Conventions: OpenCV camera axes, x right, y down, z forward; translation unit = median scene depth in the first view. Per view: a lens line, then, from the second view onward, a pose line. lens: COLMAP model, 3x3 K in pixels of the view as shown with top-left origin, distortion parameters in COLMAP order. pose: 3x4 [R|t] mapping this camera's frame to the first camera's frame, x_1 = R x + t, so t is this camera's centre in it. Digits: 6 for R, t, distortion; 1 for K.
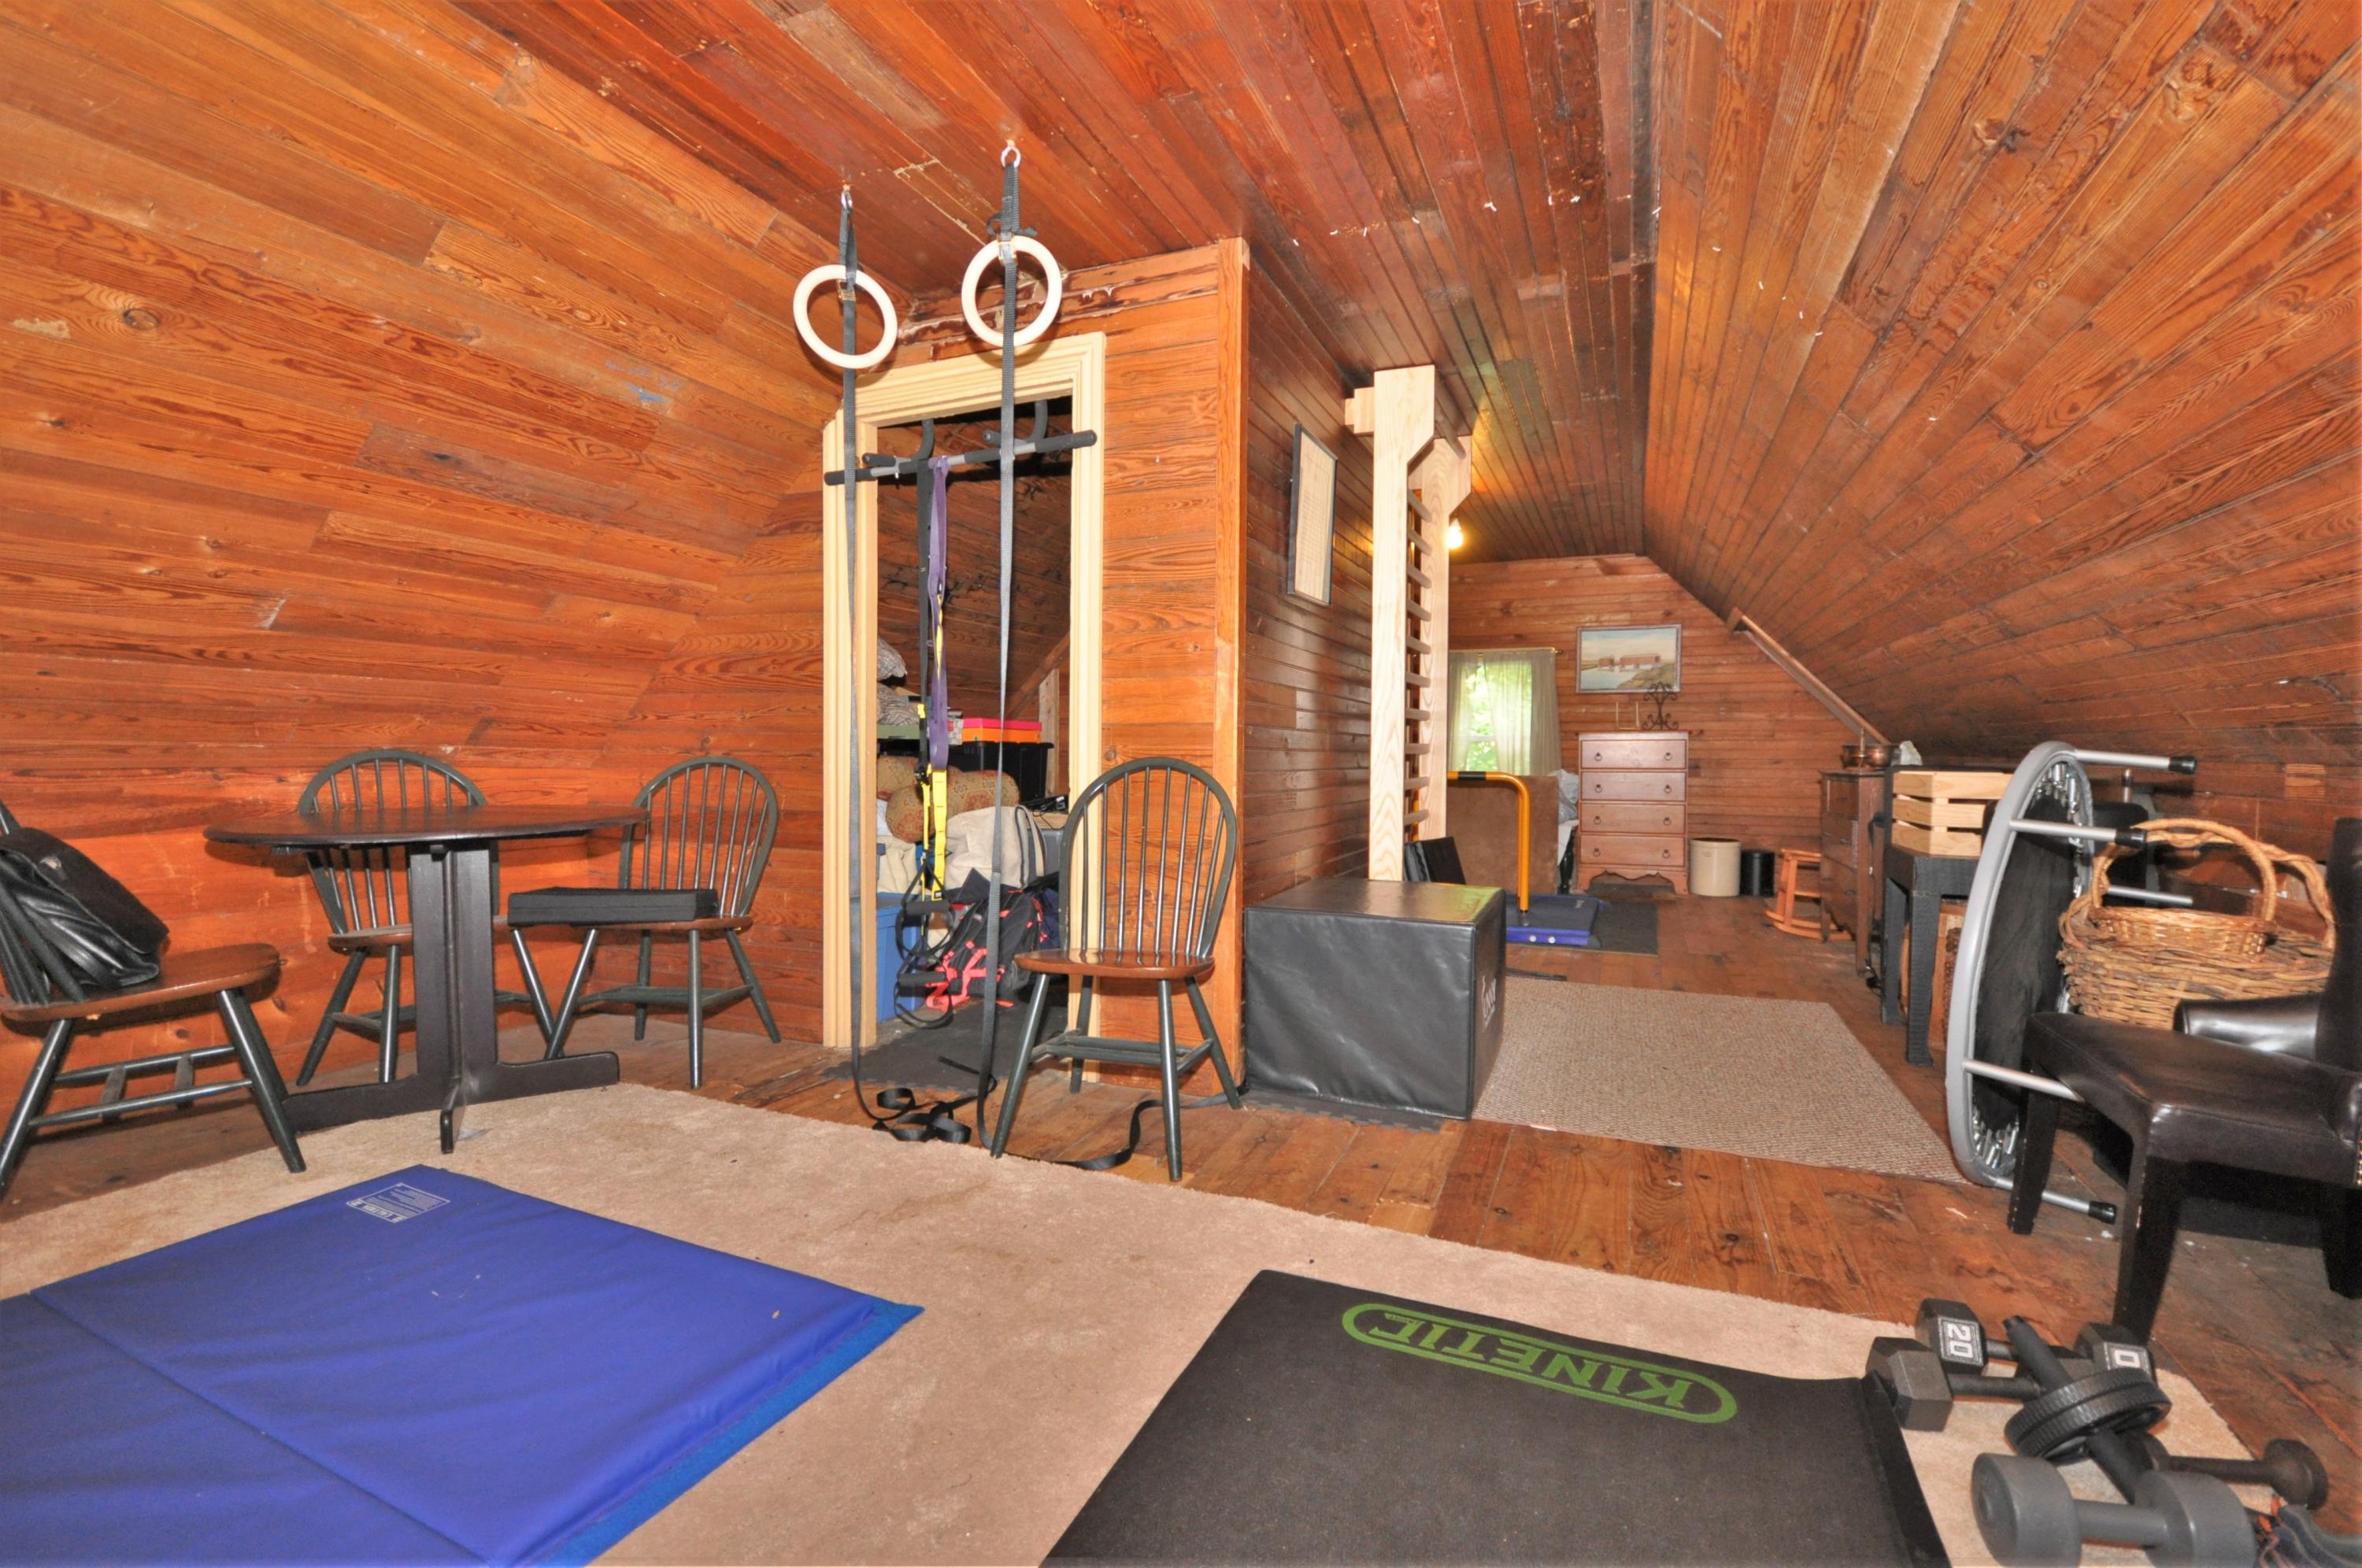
lens RADIAL K [[1060.8, 0, 1200.0], [0, 1060.8, 779.0], [0, 0, 1]] dist [0.010701, -0.012110]
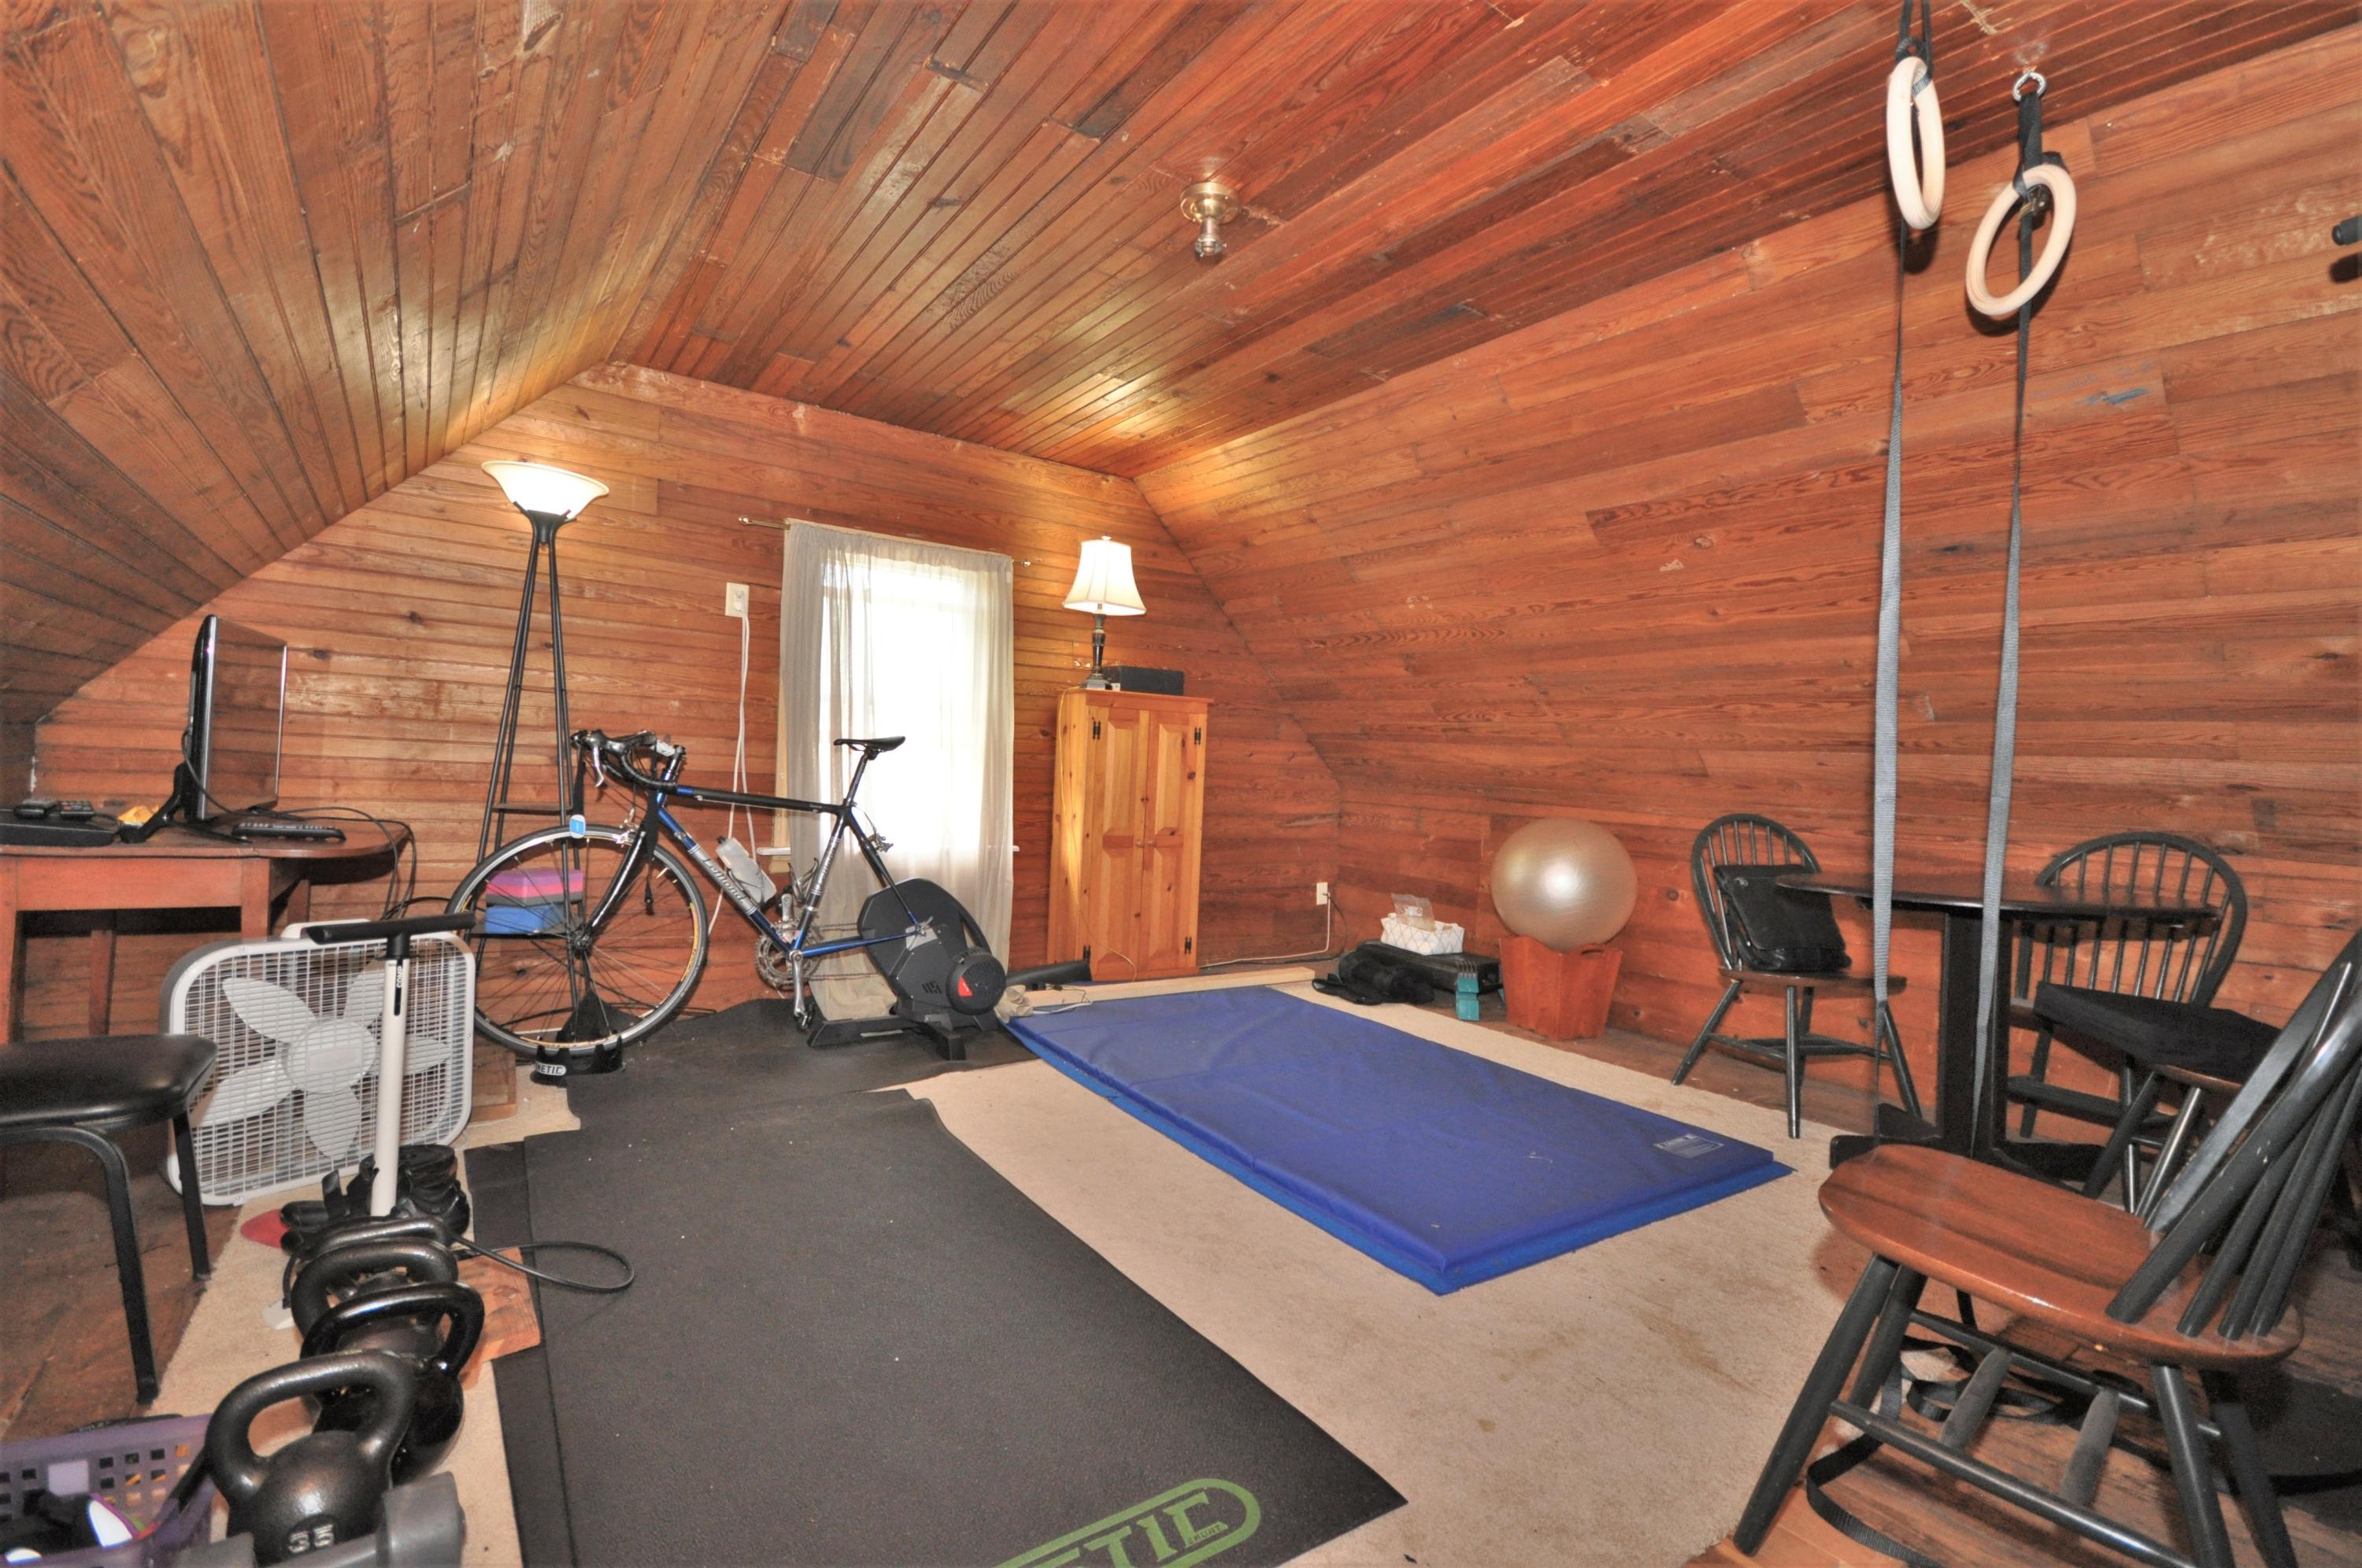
lens RADIAL K [[1060.8, 0, 1200.0], [0, 1060.8, 779.0], [0, 0, 1]] dist [0.010701, -0.012110]
pose [[-0.525363, -0.028656, -0.850395, 0.738365], [-0.075264, 0.997080, 0.012898, -0.035195], [0.847543, 0.070780, -0.525986, 1.170303]]
